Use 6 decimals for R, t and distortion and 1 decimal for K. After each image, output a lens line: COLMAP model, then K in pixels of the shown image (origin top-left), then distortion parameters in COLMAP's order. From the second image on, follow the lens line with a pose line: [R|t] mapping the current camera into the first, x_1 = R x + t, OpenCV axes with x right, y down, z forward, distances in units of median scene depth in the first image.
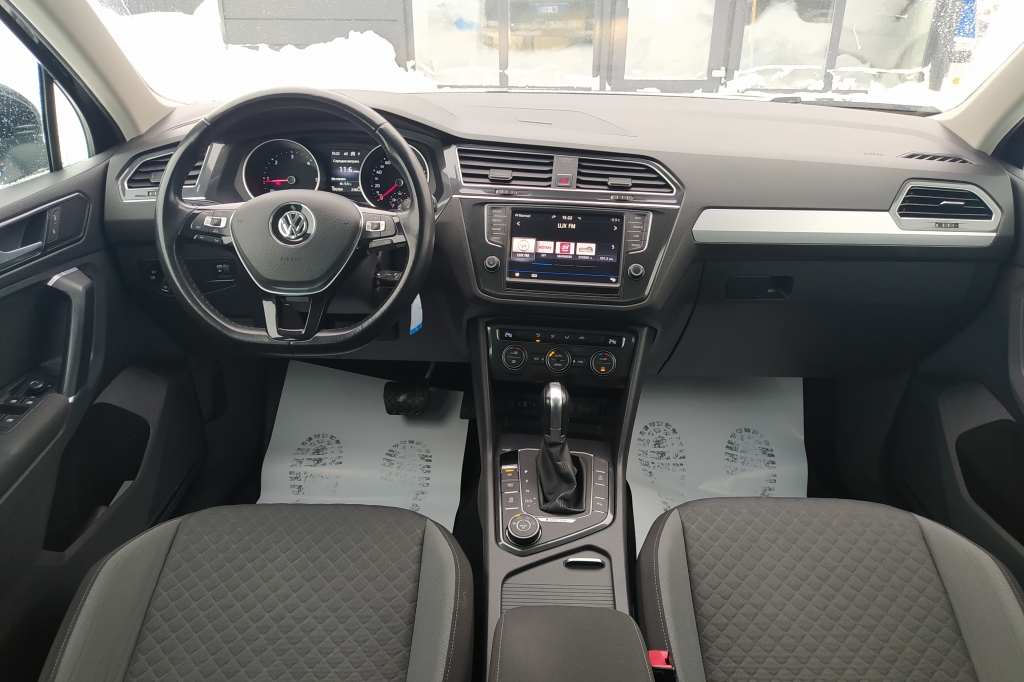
lens RADIAL K [[740.5, 0, 512.0], [0, 740.5, 341.0], [0, 0, 1]] dist [0.000299, -0.001780]
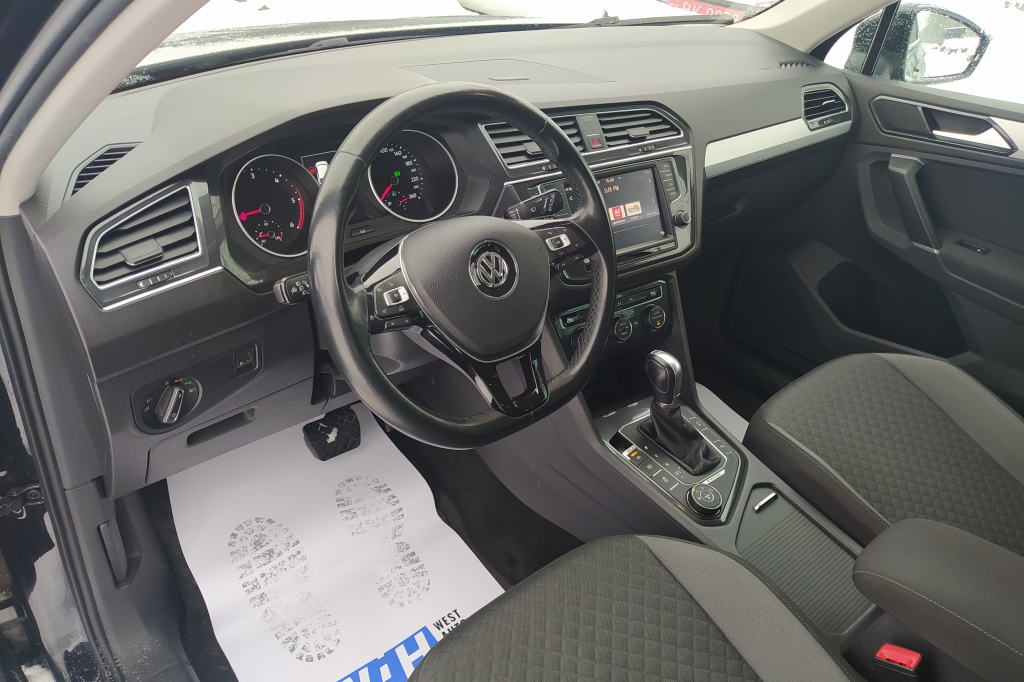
lens RADIAL K [[740.5, 0, 512.0], [0, 740.5, 341.0], [0, 0, 1]] dist [0.000299, -0.001780]
pose [[0.760167, -0.331695, 0.558681, -0.606996], [0.262429, 0.943355, 0.203007, -0.197610], [-0.594371, -0.007705, 0.804154, 0.322168]]
